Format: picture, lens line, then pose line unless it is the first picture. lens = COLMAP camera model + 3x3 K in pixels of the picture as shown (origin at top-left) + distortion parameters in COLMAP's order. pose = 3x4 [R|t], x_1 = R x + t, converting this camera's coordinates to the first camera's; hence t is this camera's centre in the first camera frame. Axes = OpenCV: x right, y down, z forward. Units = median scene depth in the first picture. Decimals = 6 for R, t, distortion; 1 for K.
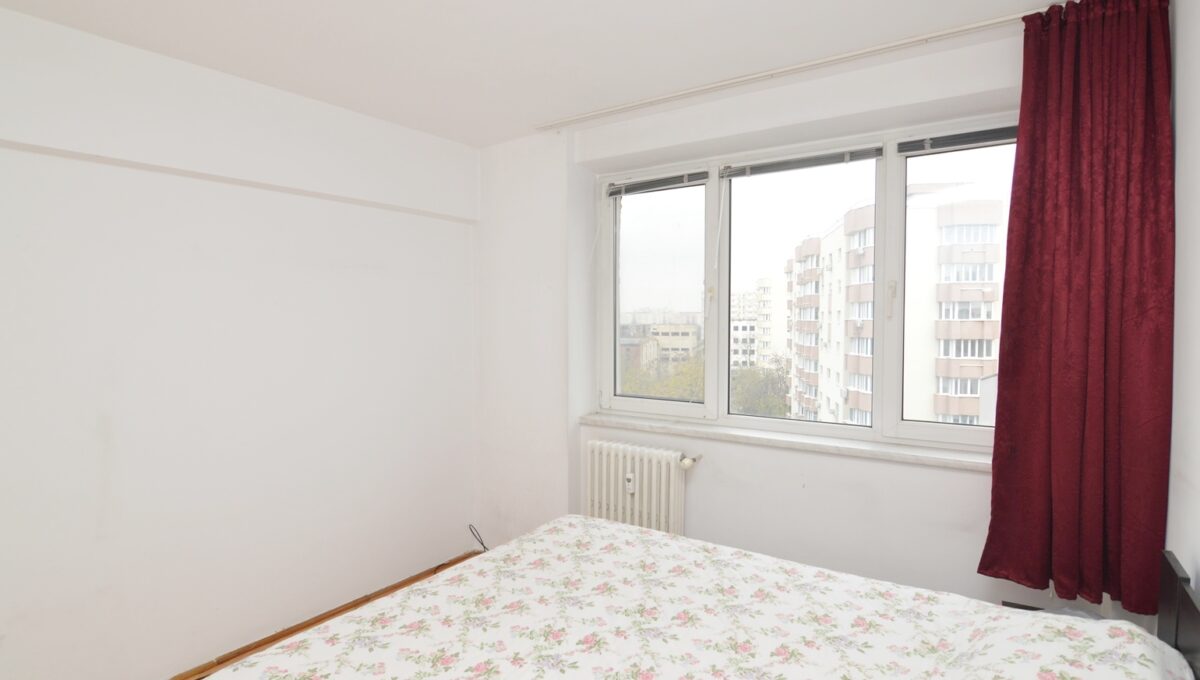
lens RADIAL K [[586.3, 0, 593.0], [0, 586.3, 340.6], [0, 0, 1]] dist [-0.004970, -0.012242]
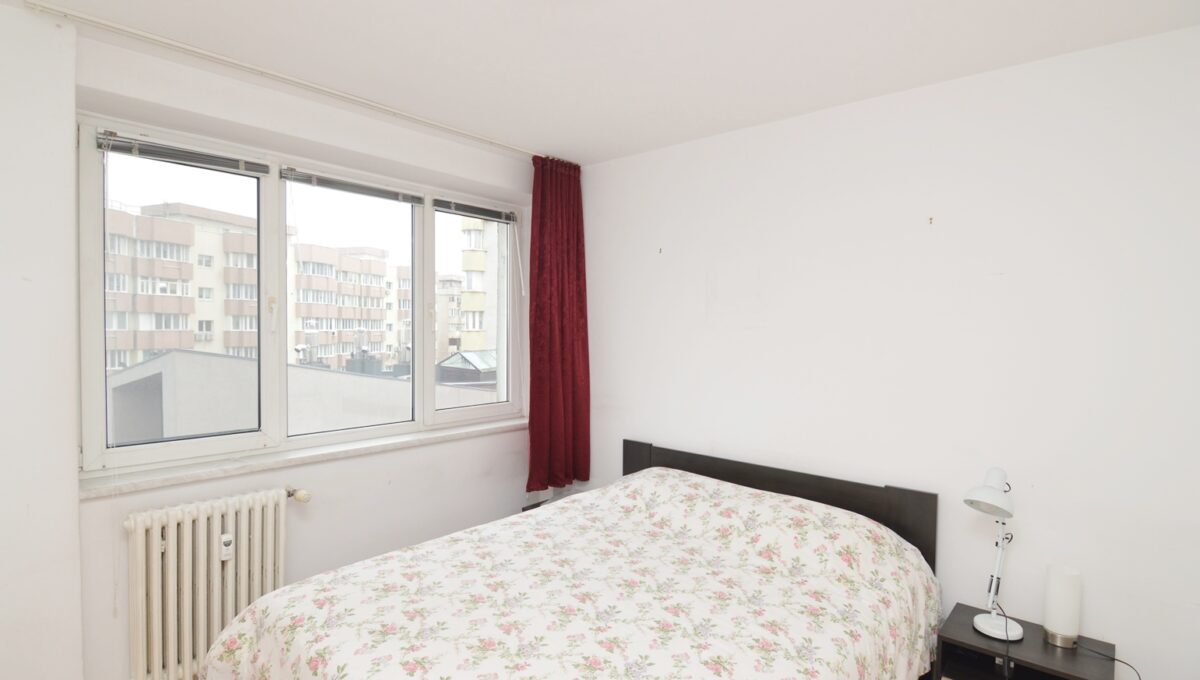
lens RADIAL K [[586.3, 0, 593.0], [0, 586.3, 340.6], [0, 0, 1]] dist [-0.004970, -0.012242]
pose [[0.129388, -0.014077, 0.991494, -0.741981], [0.034637, 0.999353, 0.009669, -0.021123], [-0.990989, 0.033091, 0.129791, 0.493261]]
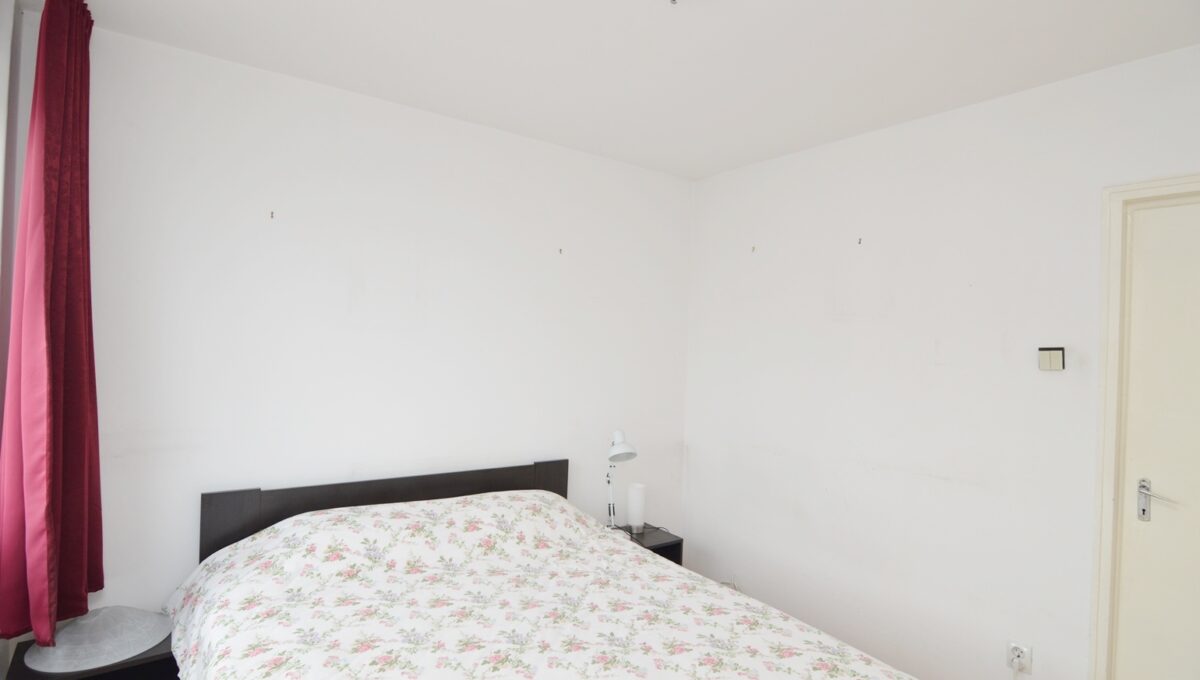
lens RADIAL K [[590.0, 0, 600.0], [0, 590.0, 340.0], [0, 0, 1]] dist [-0.000620, 0.000127]
pose [[-0.939677, -0.031492, 0.340612, -0.240582], [-0.019418, 0.999058, 0.038798, -0.049901], [-0.341513, 0.029844, -0.939403, 1.209438]]
